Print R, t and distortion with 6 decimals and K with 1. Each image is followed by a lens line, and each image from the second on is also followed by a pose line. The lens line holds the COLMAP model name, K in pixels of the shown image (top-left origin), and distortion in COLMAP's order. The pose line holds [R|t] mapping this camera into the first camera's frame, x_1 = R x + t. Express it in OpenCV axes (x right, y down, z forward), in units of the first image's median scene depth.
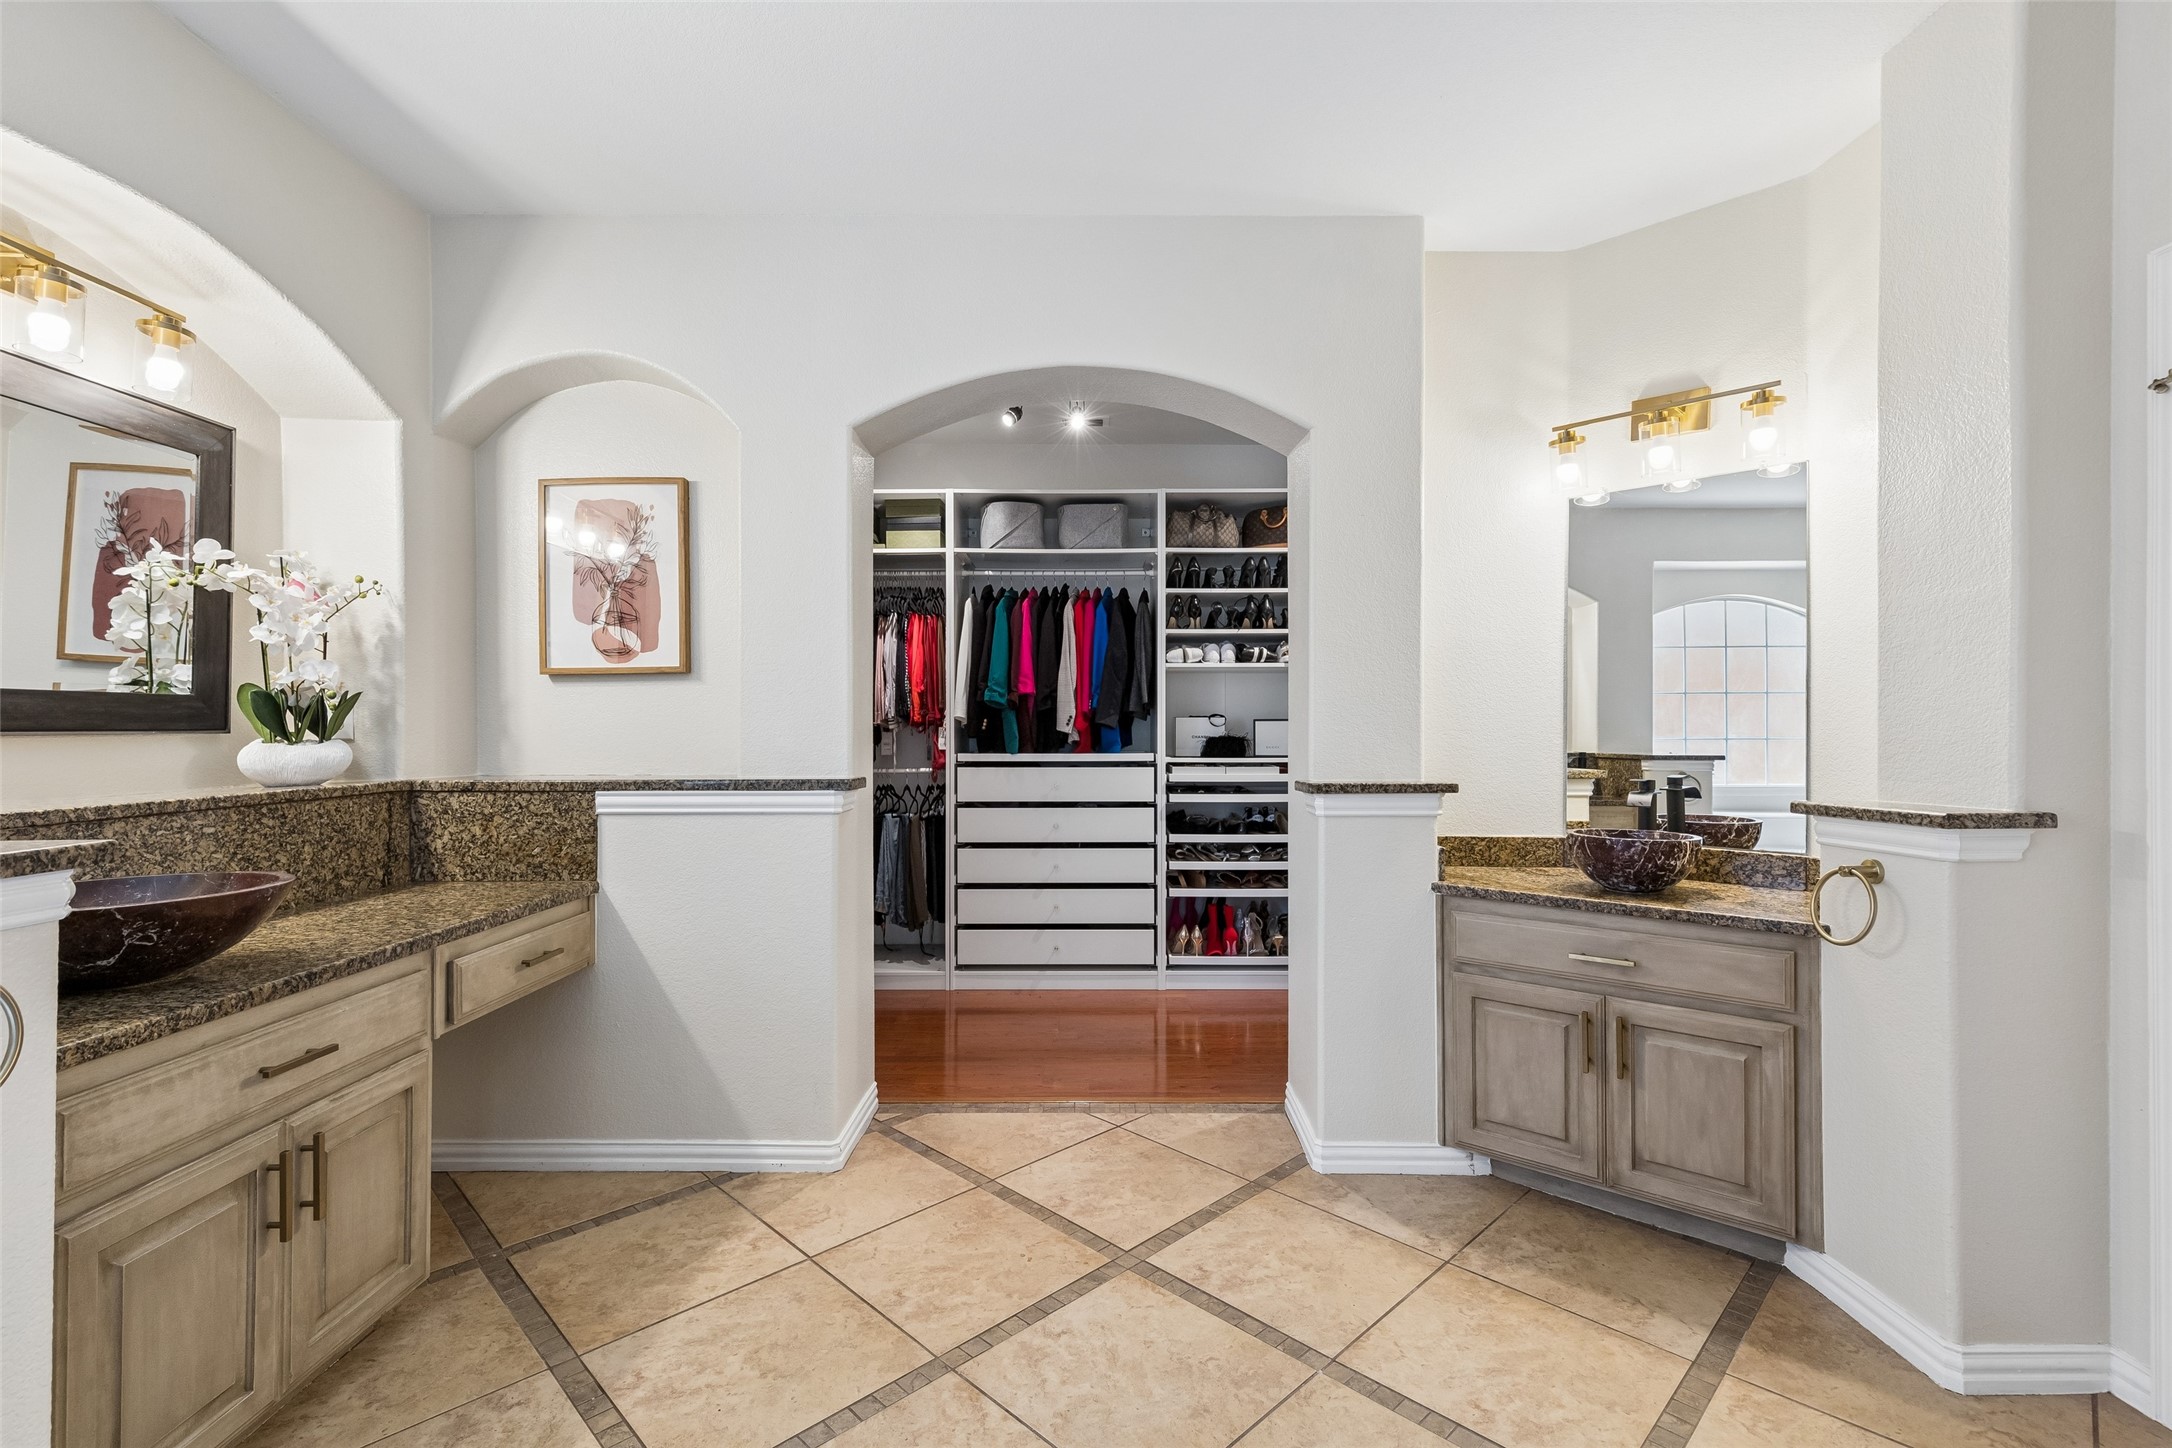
lens RADIAL K [[978.7, 0, 1086.0], [0, 978.7, 724.0], [0, 0, 1]] dist [0.000254, -0.000209]
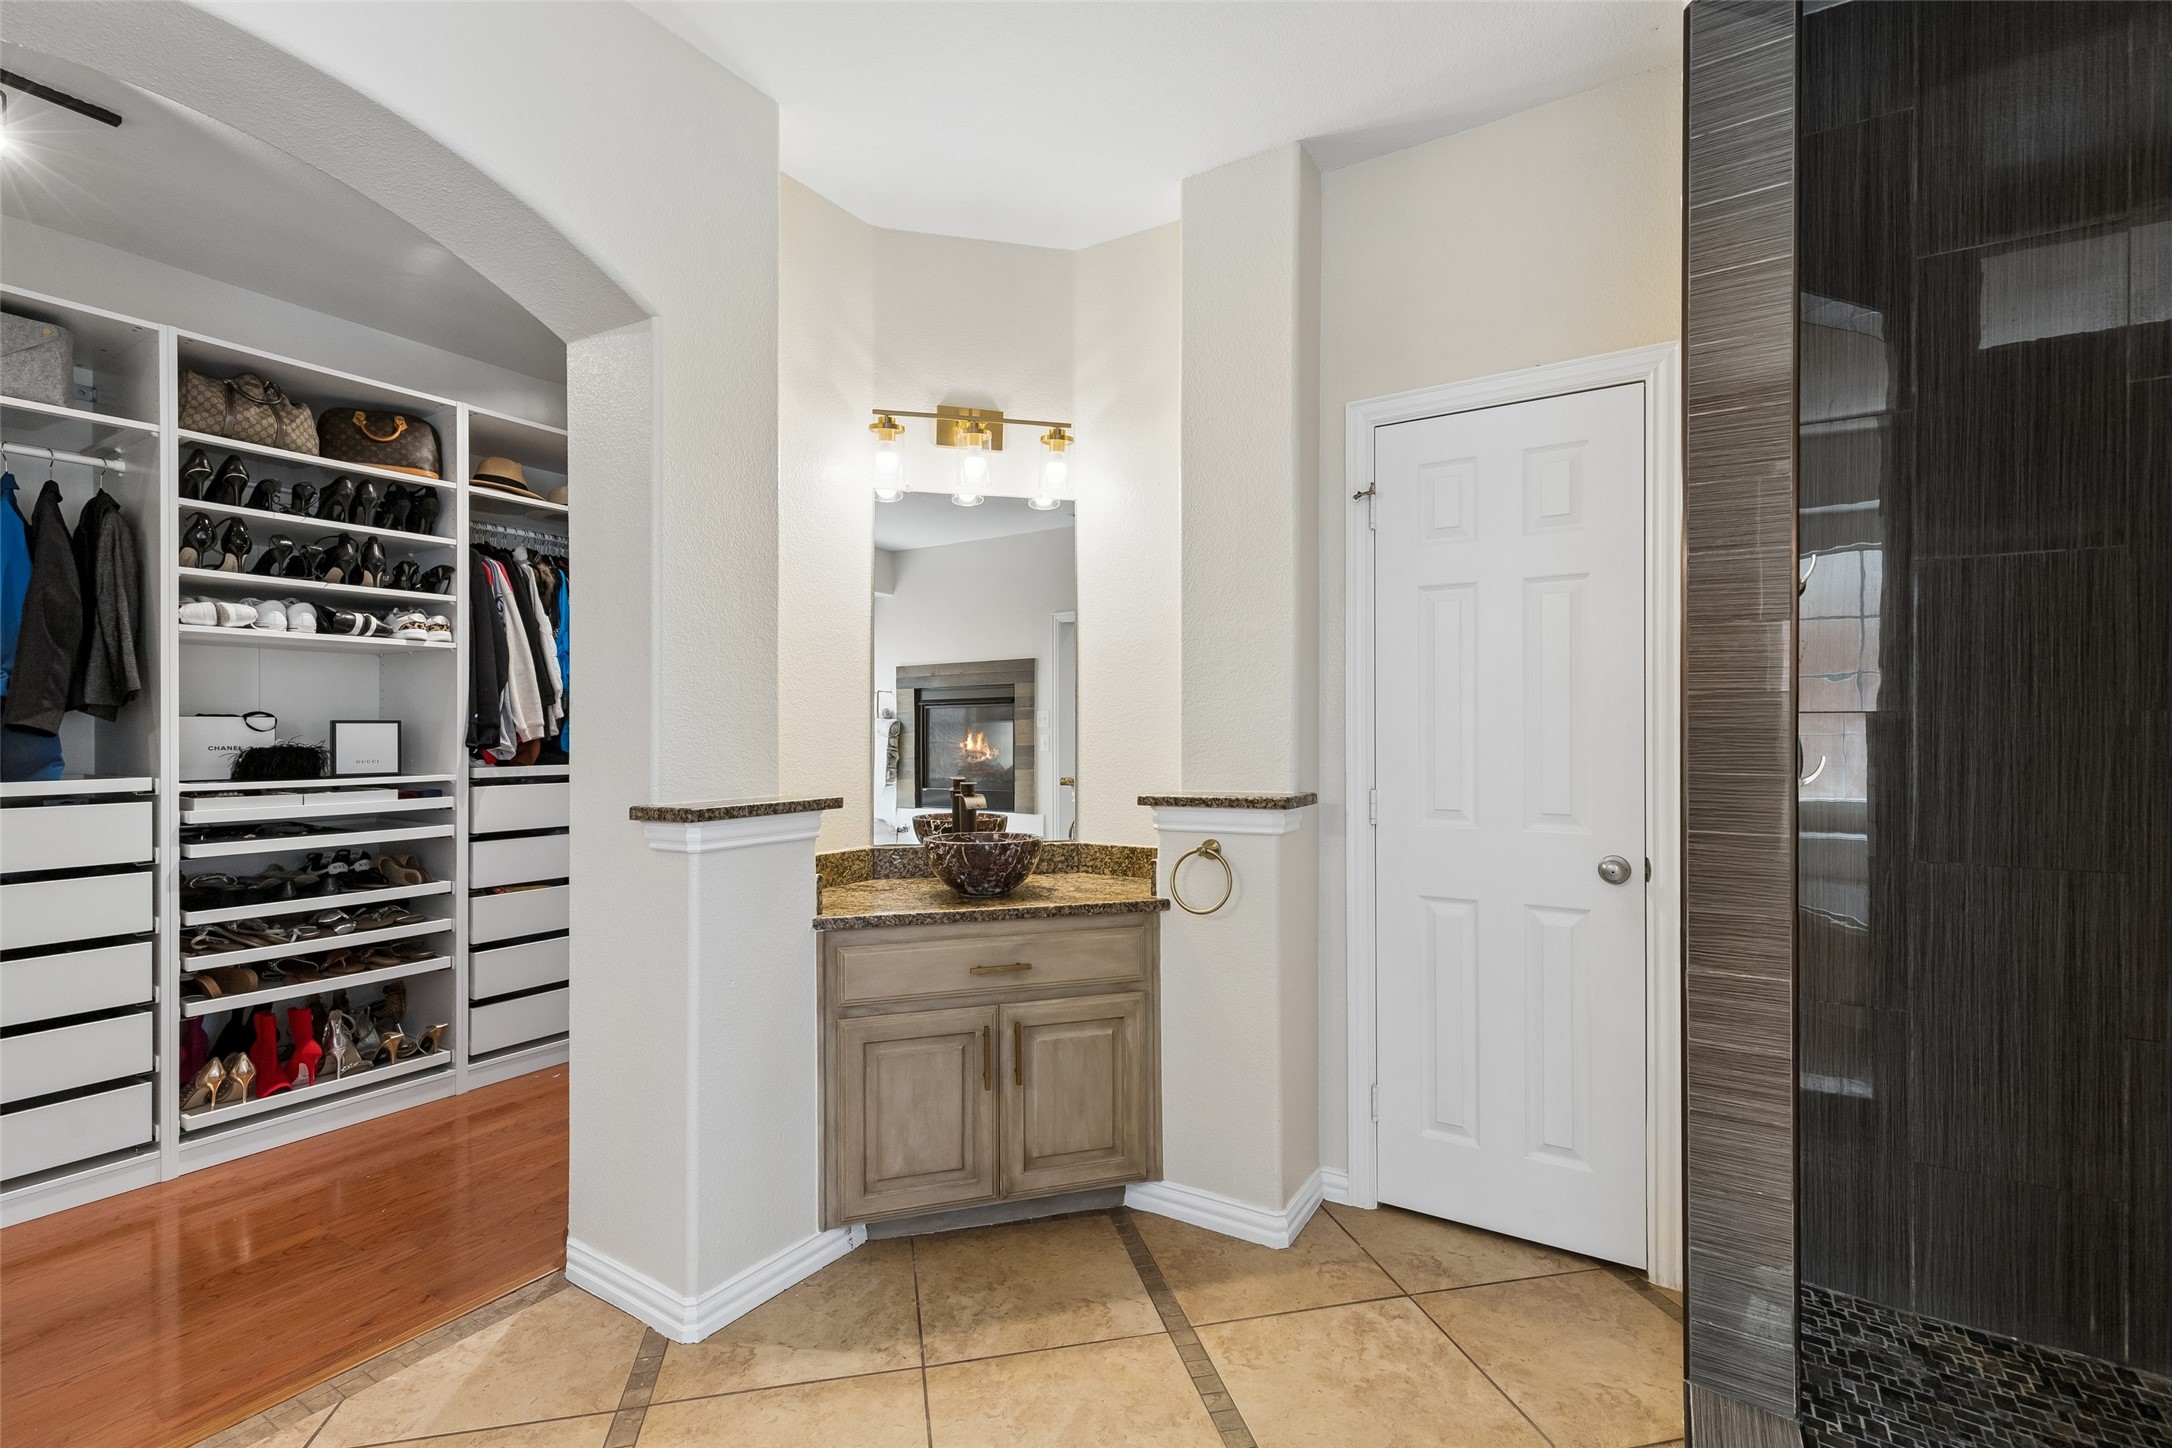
lens RADIAL K [[980.8, 0, 1090.5], [0, 980.8, 732.3], [0, 0, 1]] dist [0.009291, -0.000291]
pose [[0.524987, -0.001620, 0.851109, -0.232346], [-0.000689, 0.999997, 0.002329, 0.002339], [-0.851110, -0.001809, 0.524985, 0.368767]]
